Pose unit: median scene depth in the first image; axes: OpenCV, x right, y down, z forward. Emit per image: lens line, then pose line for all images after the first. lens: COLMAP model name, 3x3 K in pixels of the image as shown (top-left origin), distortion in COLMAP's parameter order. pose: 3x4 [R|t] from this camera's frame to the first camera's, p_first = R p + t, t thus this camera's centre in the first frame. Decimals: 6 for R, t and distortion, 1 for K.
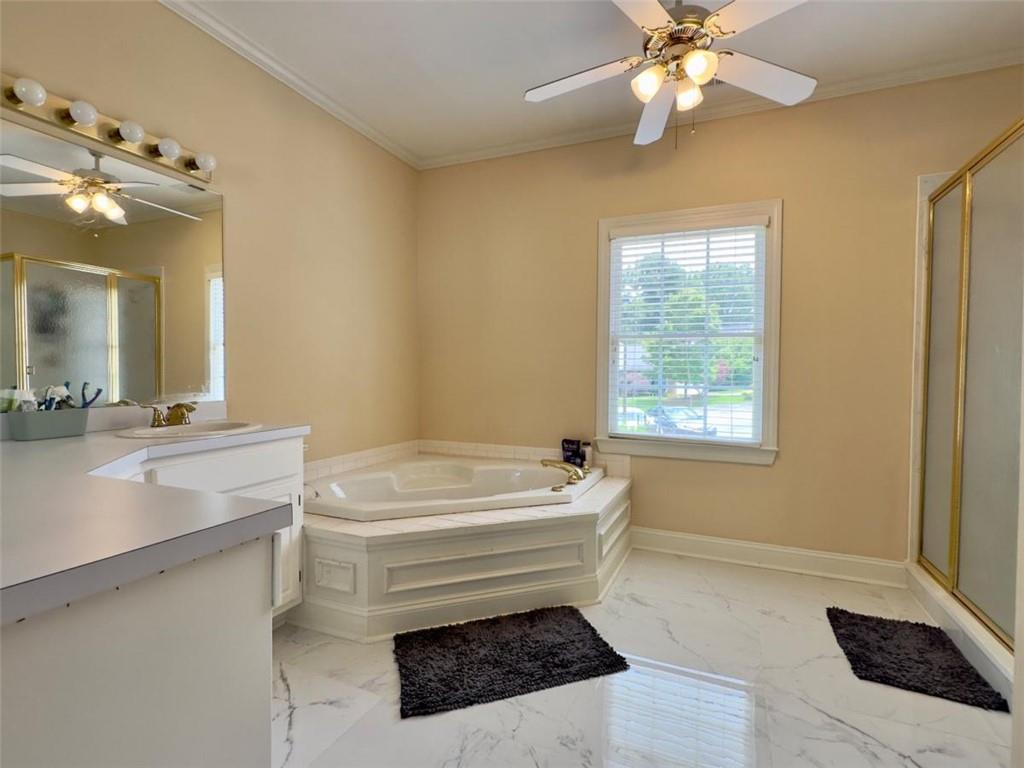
lens RADIAL K [[516.7, 0, 509.9], [0, 516.7, 380.1], [0, 0, 1]] dist [0.004664, 0.000955]
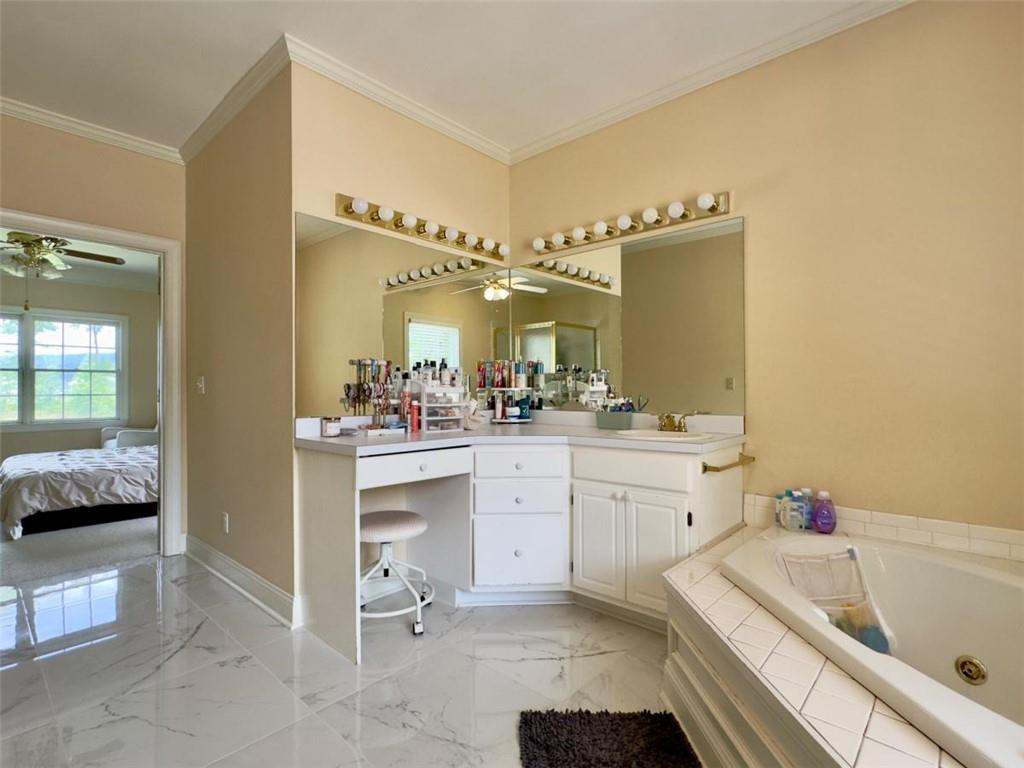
lens RADIAL K [[516.7, 0, 509.6], [0, 516.7, 386.1], [0, 0, 1]] dist [0.004664, 0.000955]
pose [[-0.323761, -0.018800, -0.945952, 0.806916], [-0.042929, 0.999065, -0.005162, 0.008395], [0.945164, 0.038937, -0.324265, 1.310910]]
